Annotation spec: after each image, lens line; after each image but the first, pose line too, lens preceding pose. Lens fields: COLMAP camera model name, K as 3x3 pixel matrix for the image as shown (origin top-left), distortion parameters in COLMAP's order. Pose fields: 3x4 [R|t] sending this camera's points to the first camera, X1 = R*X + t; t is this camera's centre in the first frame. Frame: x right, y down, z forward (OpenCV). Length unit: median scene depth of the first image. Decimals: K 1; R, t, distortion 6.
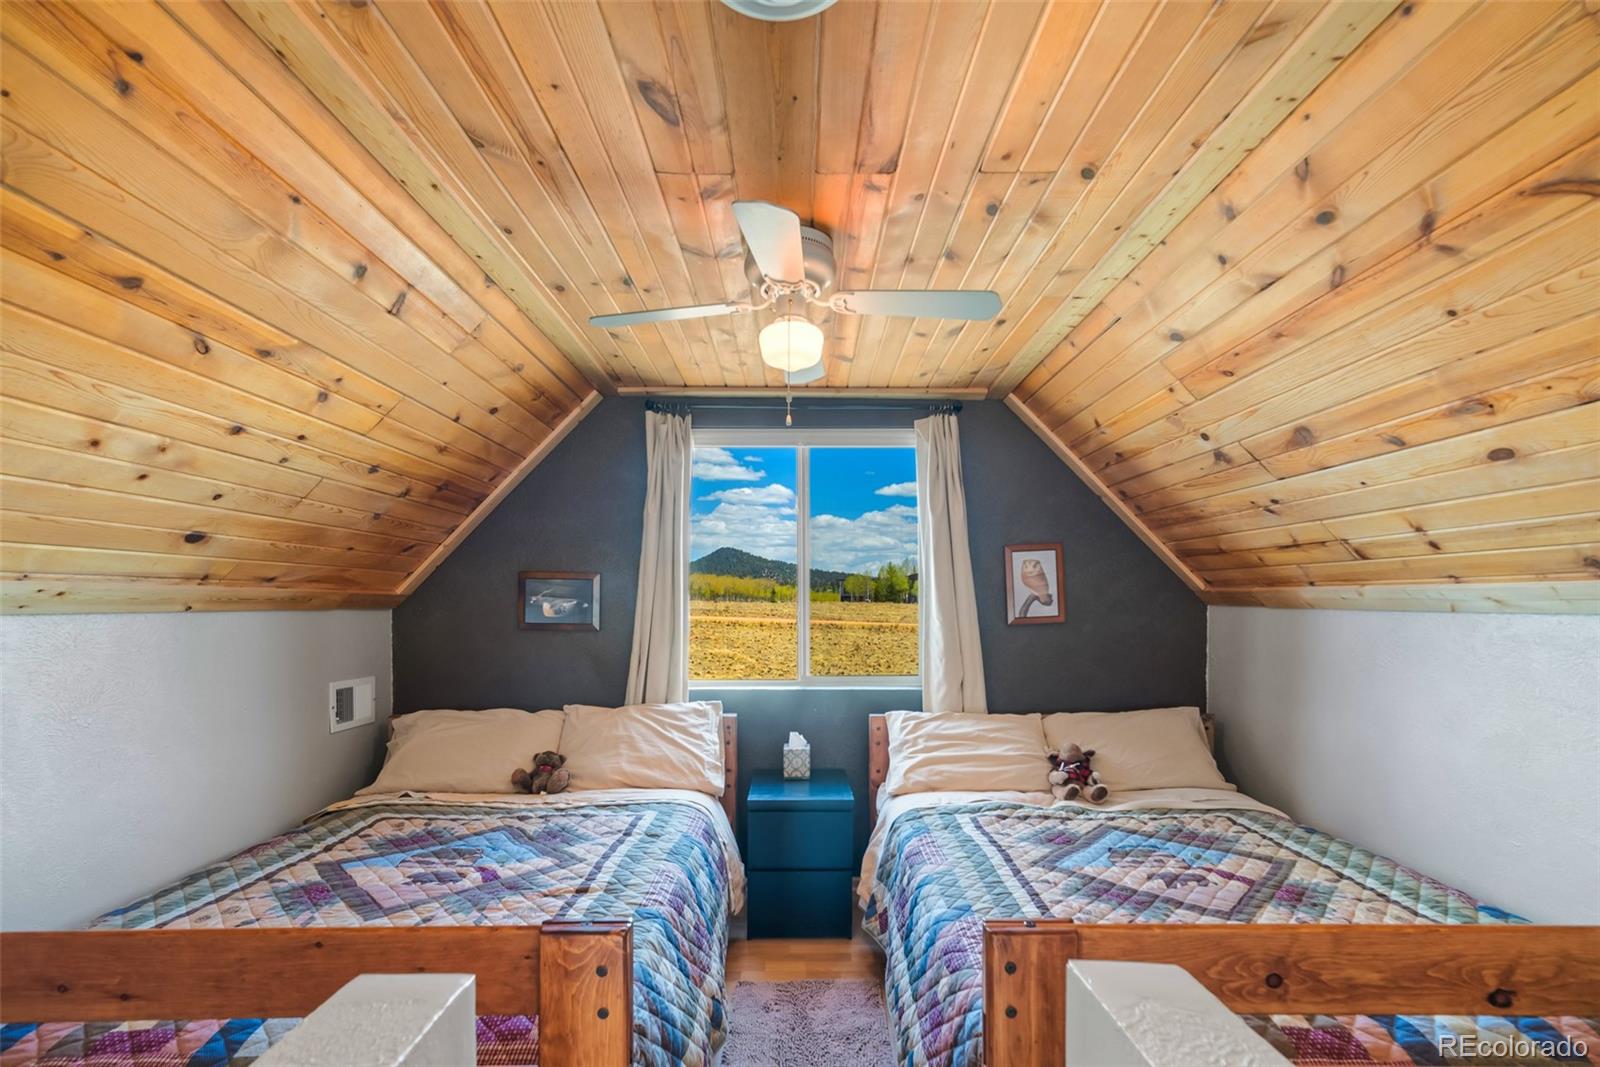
lens RADIAL K [[694.1, 0, 802.5], [0, 694.1, 597.5], [0, 0, 1]] dist [0.008307, 0.000840]
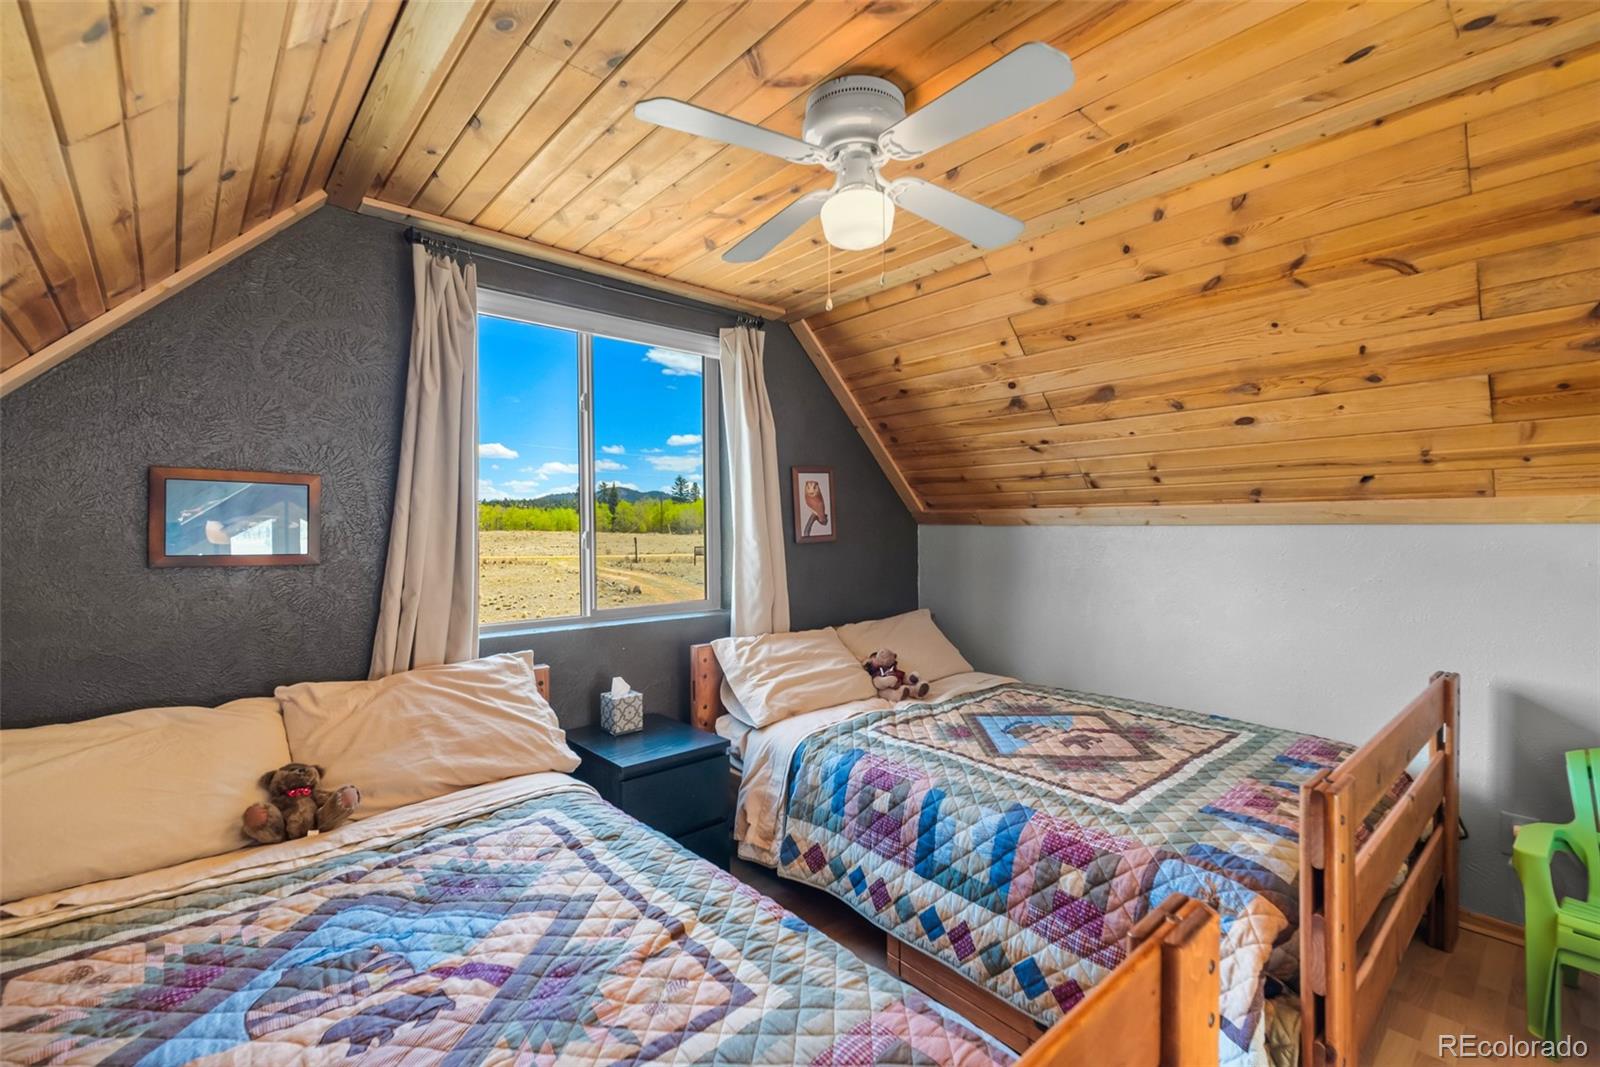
lens RADIAL K [[694.1, 0, 773.5], [0, 694.1, 525.7], [0, 0, 1]] dist [0.008307, 0.000840]
pose [[0.764938, -0.000943, 0.644103, -0.500811], [0.002020, 0.999998, -0.000934, 0.017386], [-0.644101, 0.002015, 0.764938, 0.305165]]
